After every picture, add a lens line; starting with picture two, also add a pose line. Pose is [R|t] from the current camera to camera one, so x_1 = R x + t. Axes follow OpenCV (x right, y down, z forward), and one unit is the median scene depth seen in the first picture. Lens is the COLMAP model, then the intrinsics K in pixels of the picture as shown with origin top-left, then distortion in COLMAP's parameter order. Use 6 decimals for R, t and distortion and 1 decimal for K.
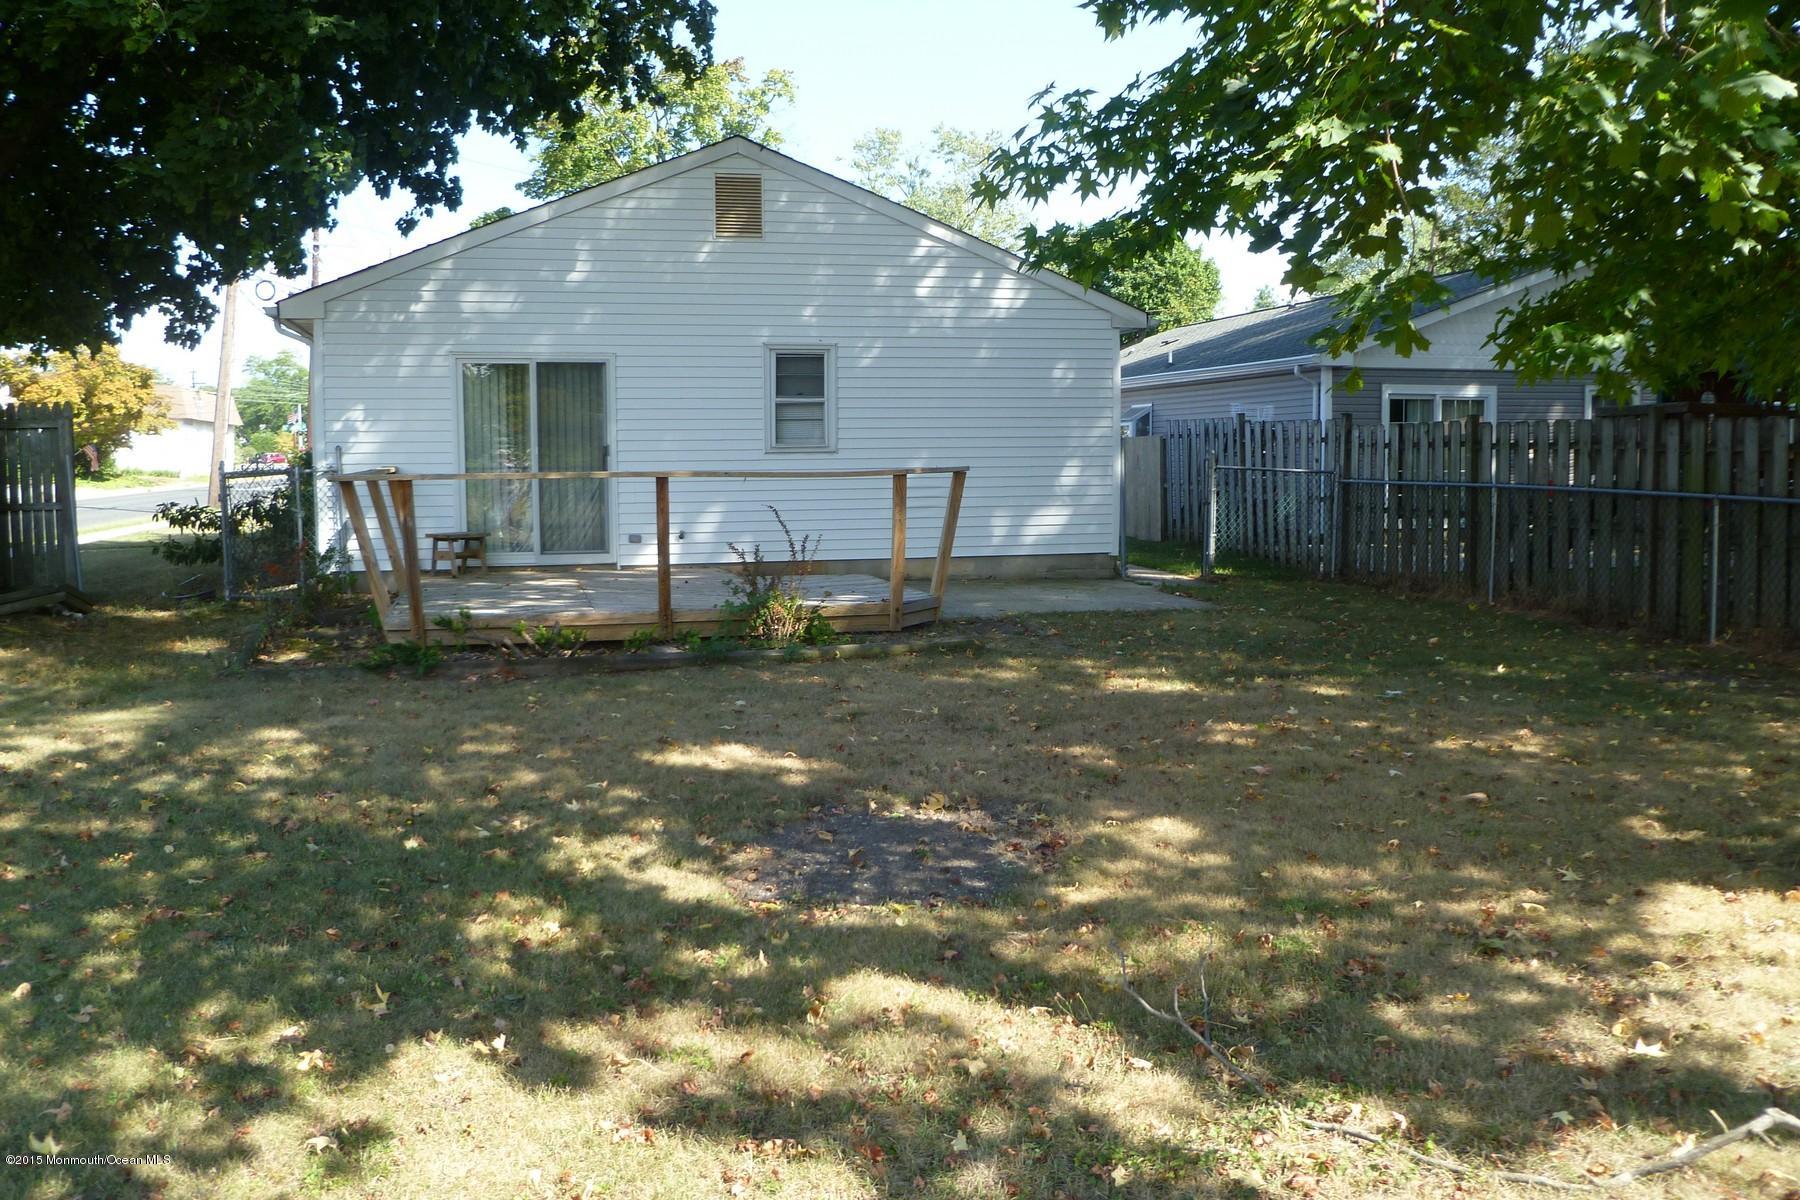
lens RADIAL K [[1535.3, 0, 900.0], [0, 1535.3, 600.0], [0, 0, 1]] dist [-0.122558, 0.002247]
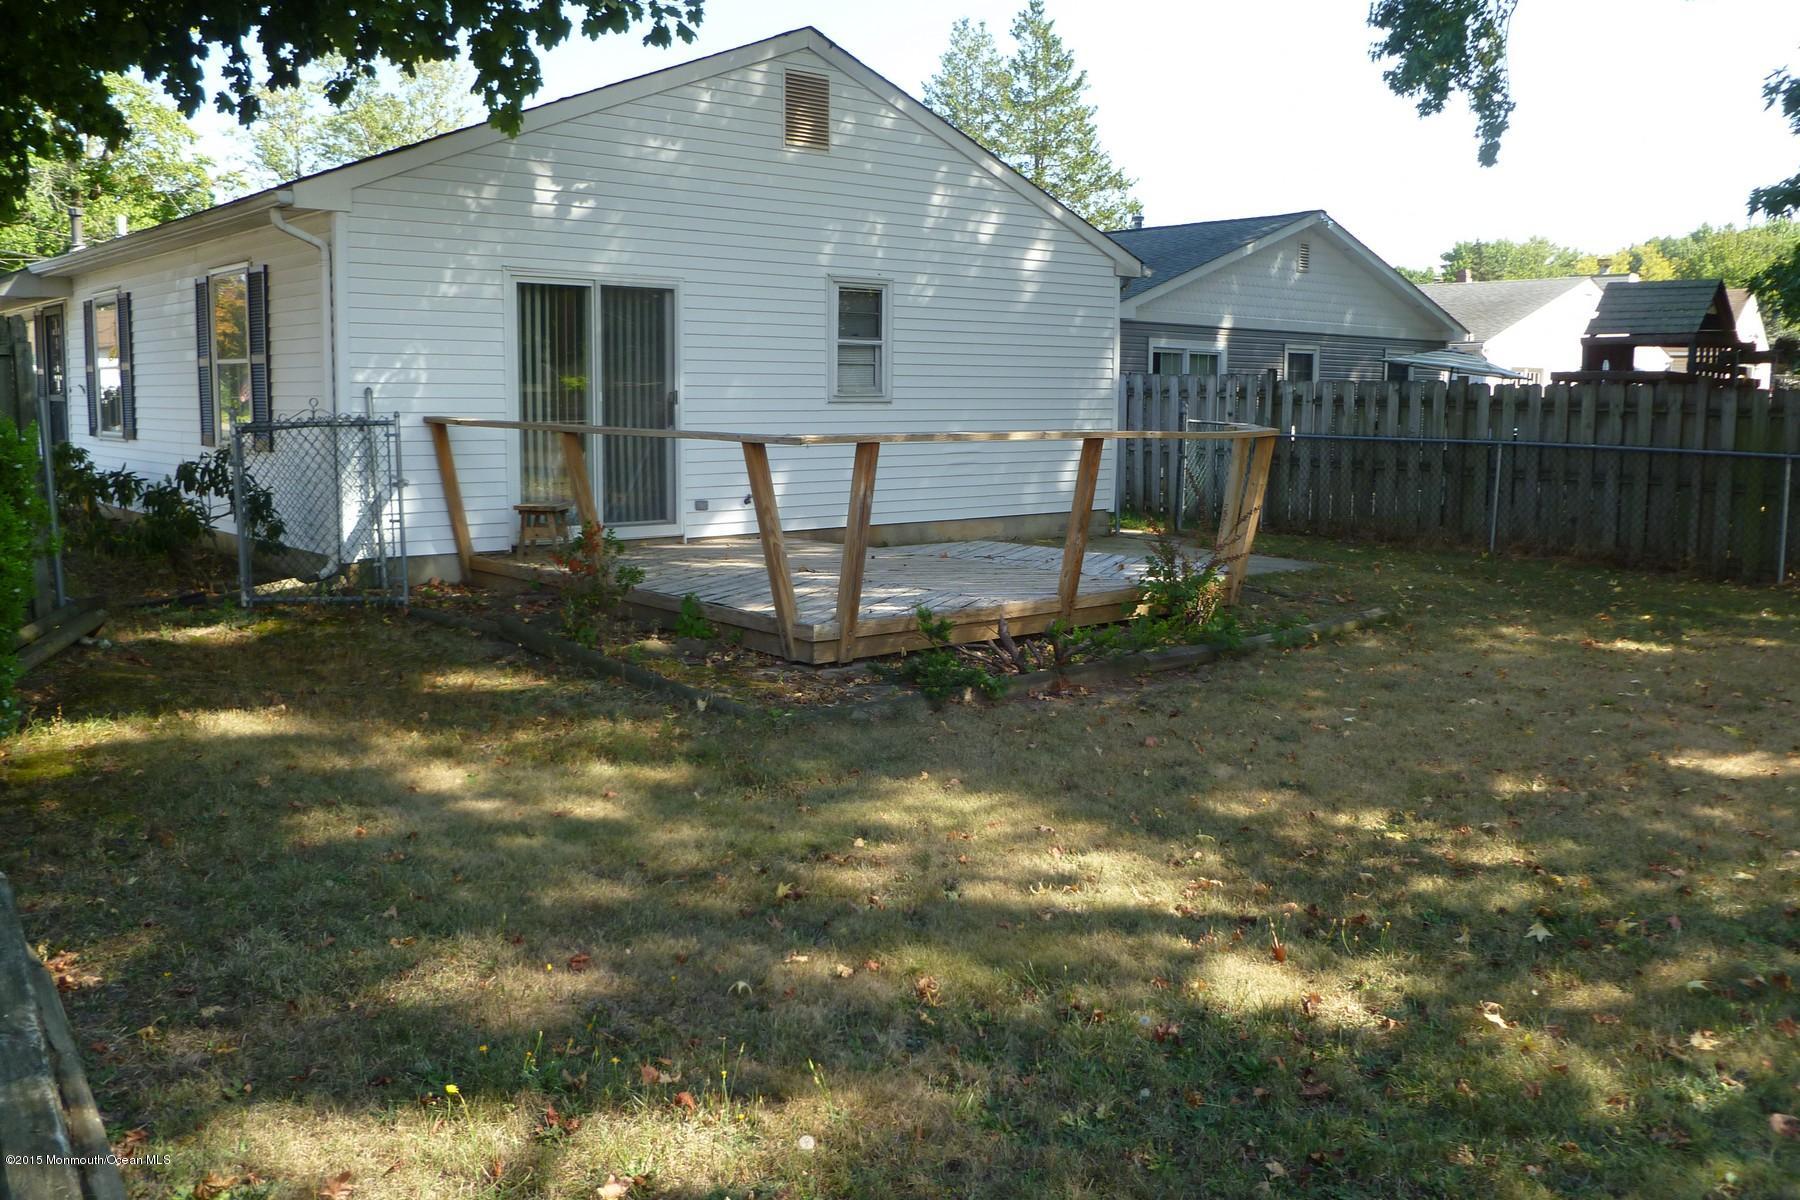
lens RADIAL K [[1535.3, 0, 900.0], [0, 1535.3, 600.0], [0, 0, 1]] dist [-0.122558, 0.002247]
pose [[0.887713, -0.048769, 0.457807, -0.458455], [0.031832, 0.998496, 0.044645, -0.022451], [-0.459296, -0.025059, 0.887930, 0.217268]]
